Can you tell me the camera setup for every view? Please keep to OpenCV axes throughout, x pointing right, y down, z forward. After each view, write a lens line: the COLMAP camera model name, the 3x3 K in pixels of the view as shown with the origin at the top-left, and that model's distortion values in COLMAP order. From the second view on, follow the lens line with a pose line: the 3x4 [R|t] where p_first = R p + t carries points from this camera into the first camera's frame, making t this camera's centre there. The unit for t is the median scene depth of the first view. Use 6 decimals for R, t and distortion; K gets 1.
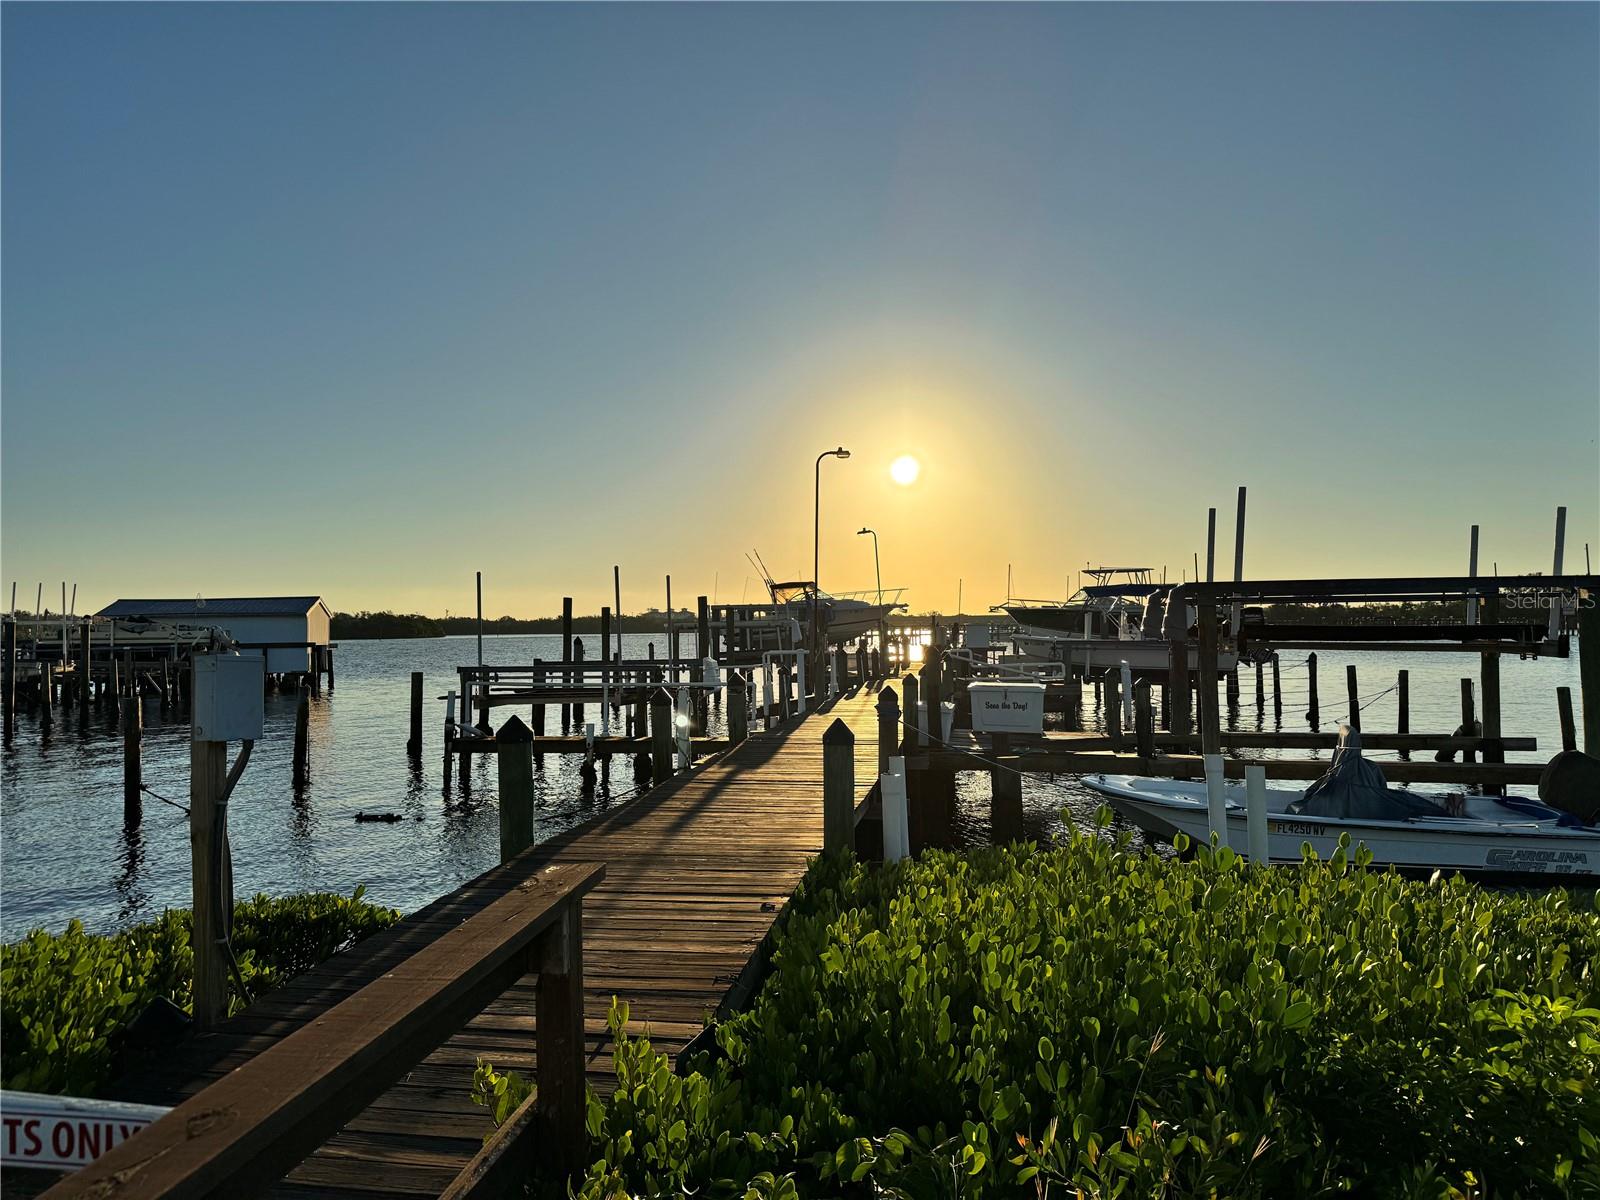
lens RADIAL K [[1133.4, 0, 789.3], [0, 1133.4, 597.5], [0, 0, 1]] dist [0.063998, -0.062658]
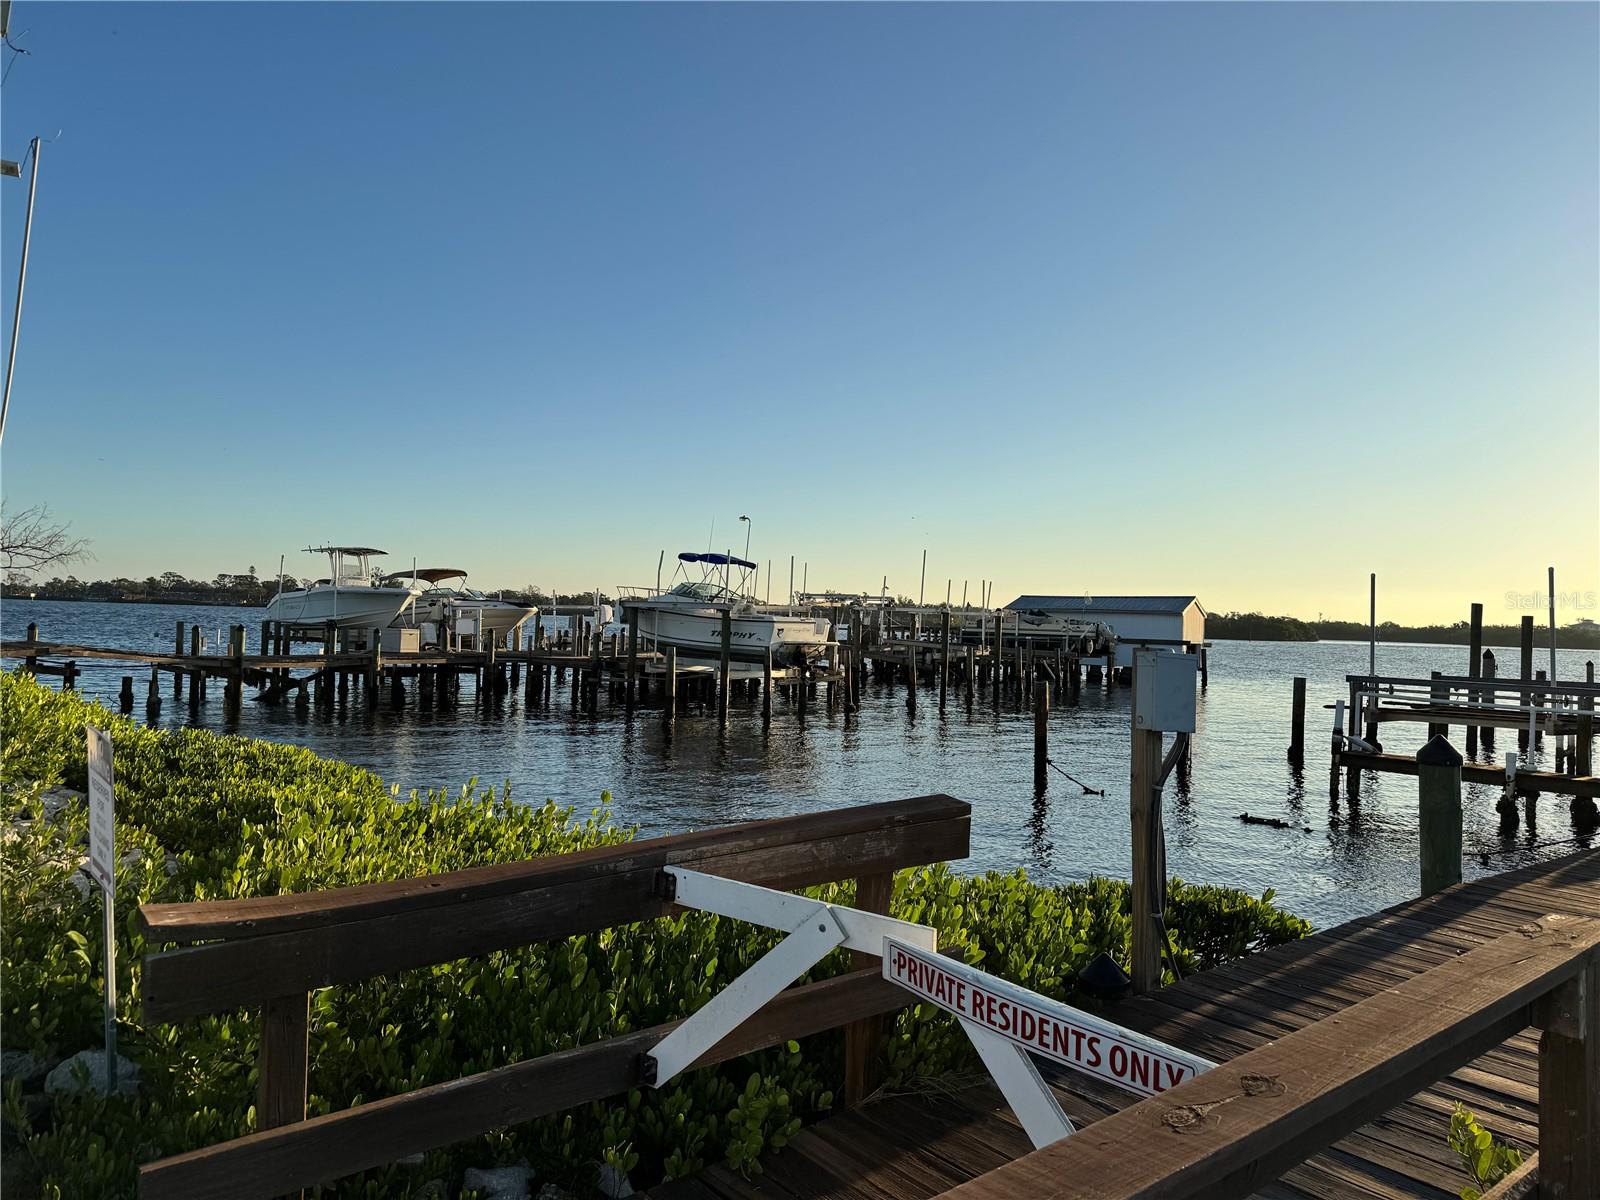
lens RADIAL K [[1133.4, 0, 789.3], [0, 1133.4, 597.5], [0, 0, 1]] dist [0.063998, -0.062658]
pose [[0.748279, 0.022521, -0.663002, -0.009975], [-0.022592, 0.999709, 0.008461, -0.000488], [0.662999, 0.008648, 0.748570, -0.009255]]
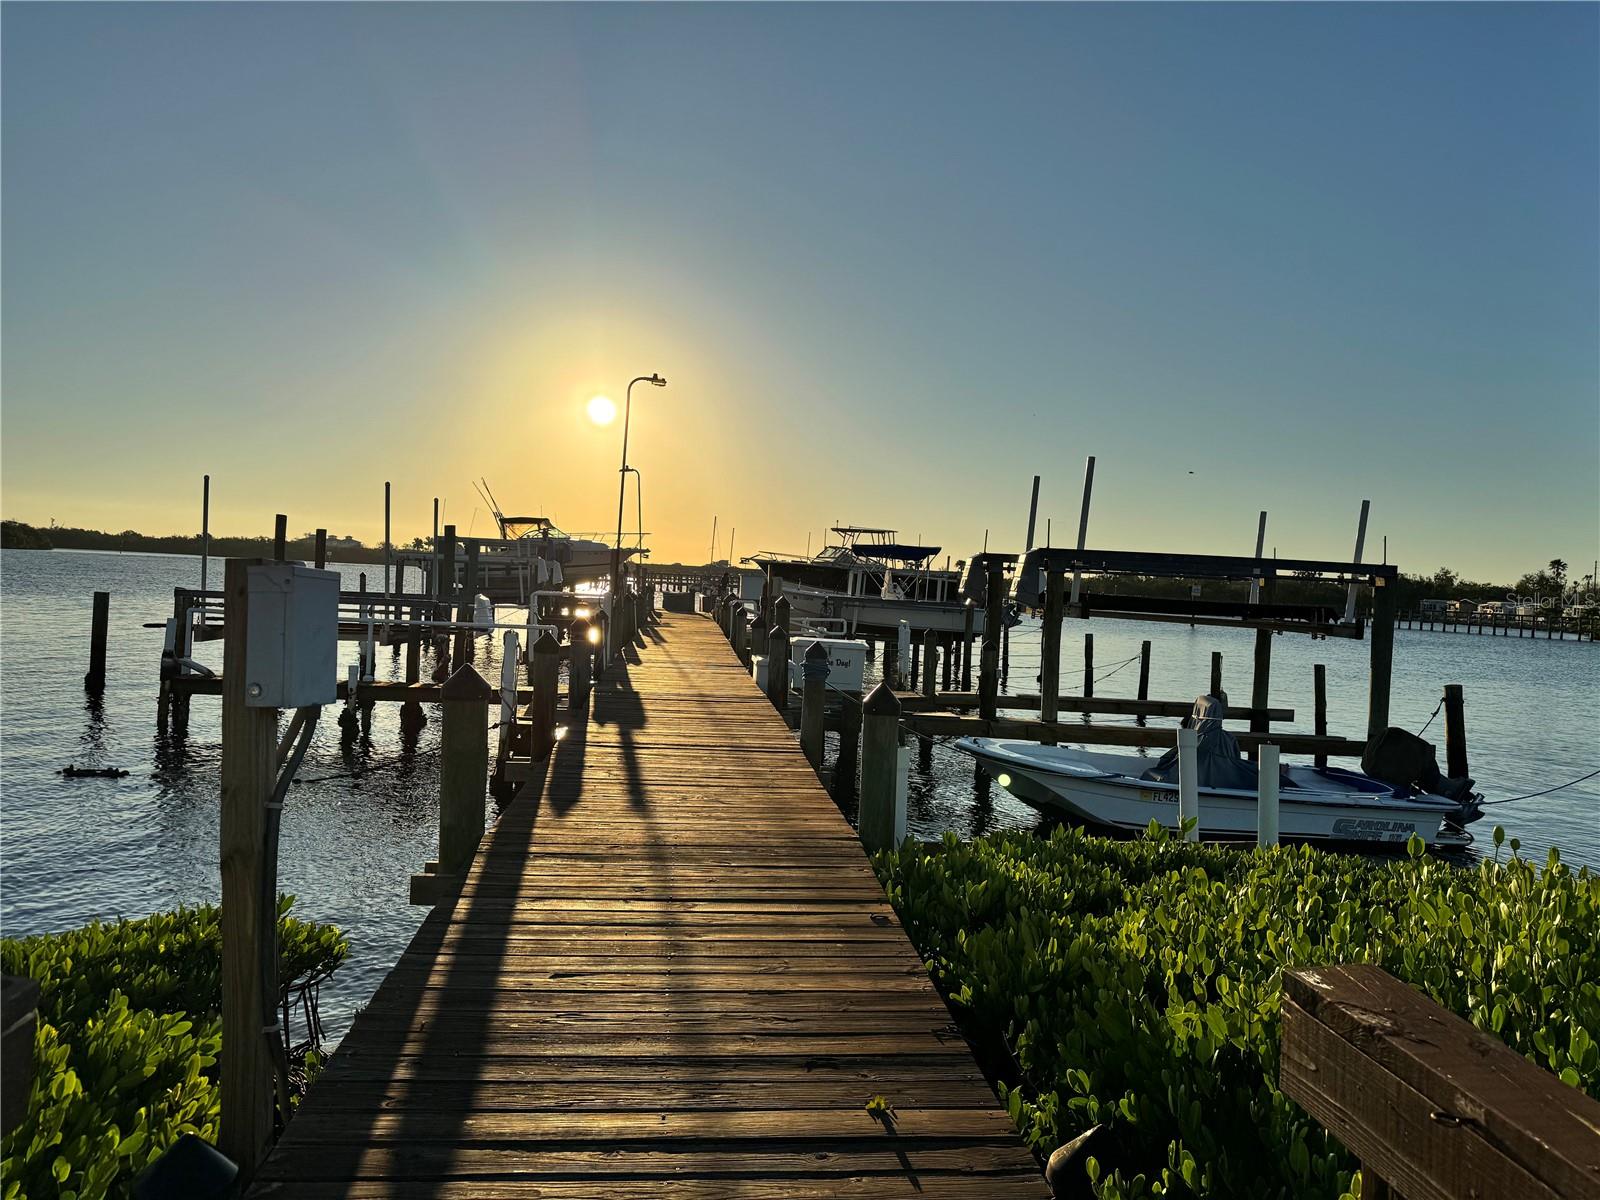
lens RADIAL K [[1123.1, 0, 800.0], [0, 1123.1, 600.0], [0, 0, 1]] dist [0.168245, -0.285475]
pose [[0.954816, 0.053645, 0.292315, -0.095024], [-0.067683, 0.996978, 0.038117, 0.006251], [-0.289387, -0.056180, 0.955562, 0.078207]]
